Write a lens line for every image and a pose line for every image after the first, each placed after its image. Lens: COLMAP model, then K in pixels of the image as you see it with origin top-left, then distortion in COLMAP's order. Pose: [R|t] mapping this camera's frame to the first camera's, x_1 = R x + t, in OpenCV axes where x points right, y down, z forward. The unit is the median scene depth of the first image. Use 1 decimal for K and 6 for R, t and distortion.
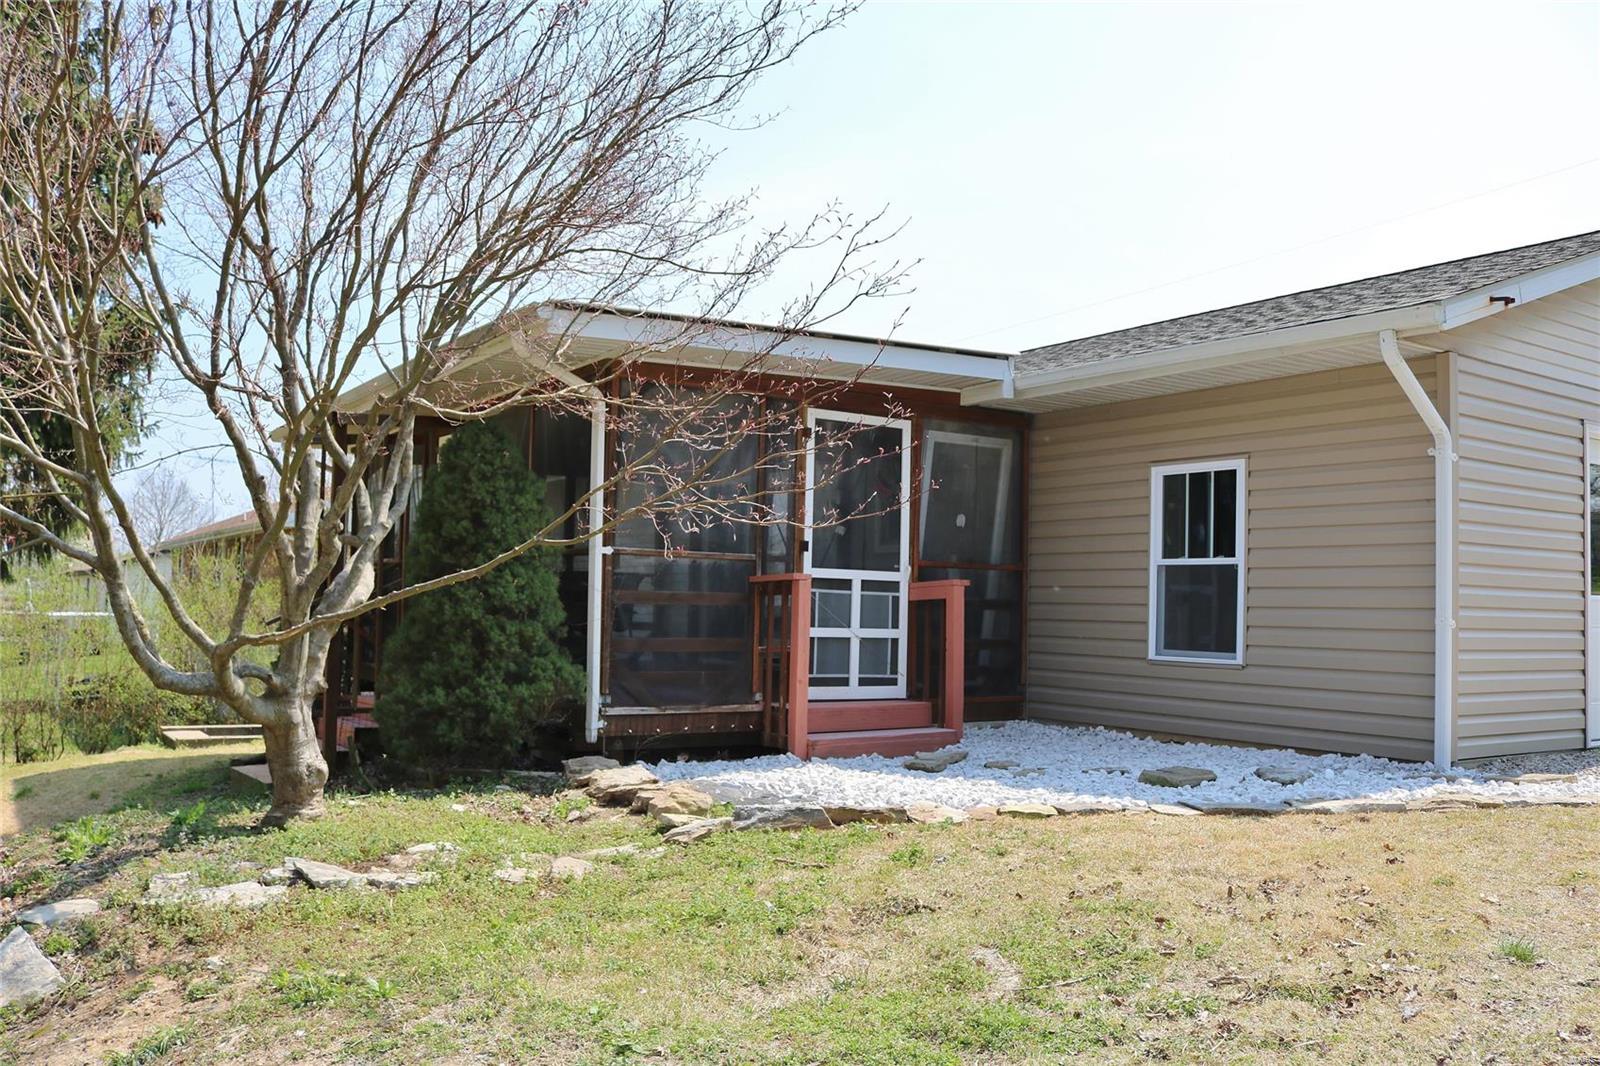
lens RADIAL K [[1319.1, 0, 786.2], [0, 1319.1, 558.2], [0, 0, 1]] dist [-0.160053, 0.127823]
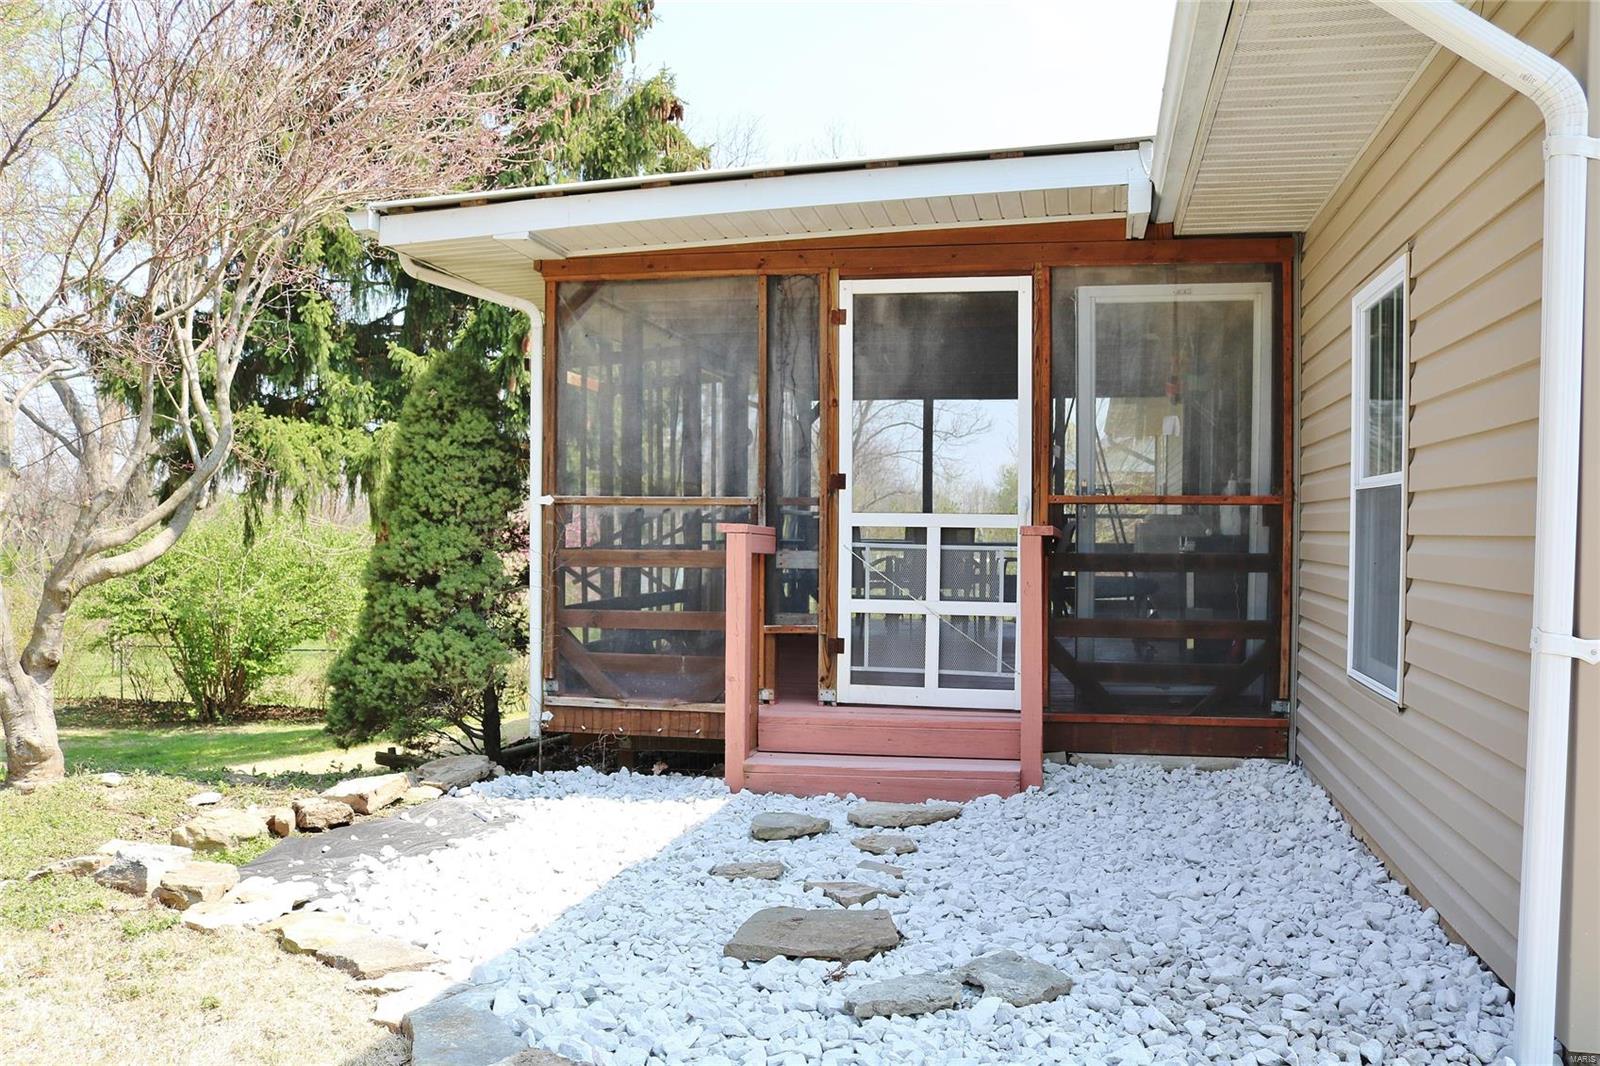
lens RADIAL K [[1319.1, 0, 786.2], [0, 1319.1, 558.2], [0, 0, 1]] dist [-0.160053, 0.127823]
pose [[0.702967, -0.004442, -0.711209, 0.474627], [0.033868, 0.999055, 0.027236, 0.011128], [0.710416, -0.043233, 0.702453, 0.481532]]
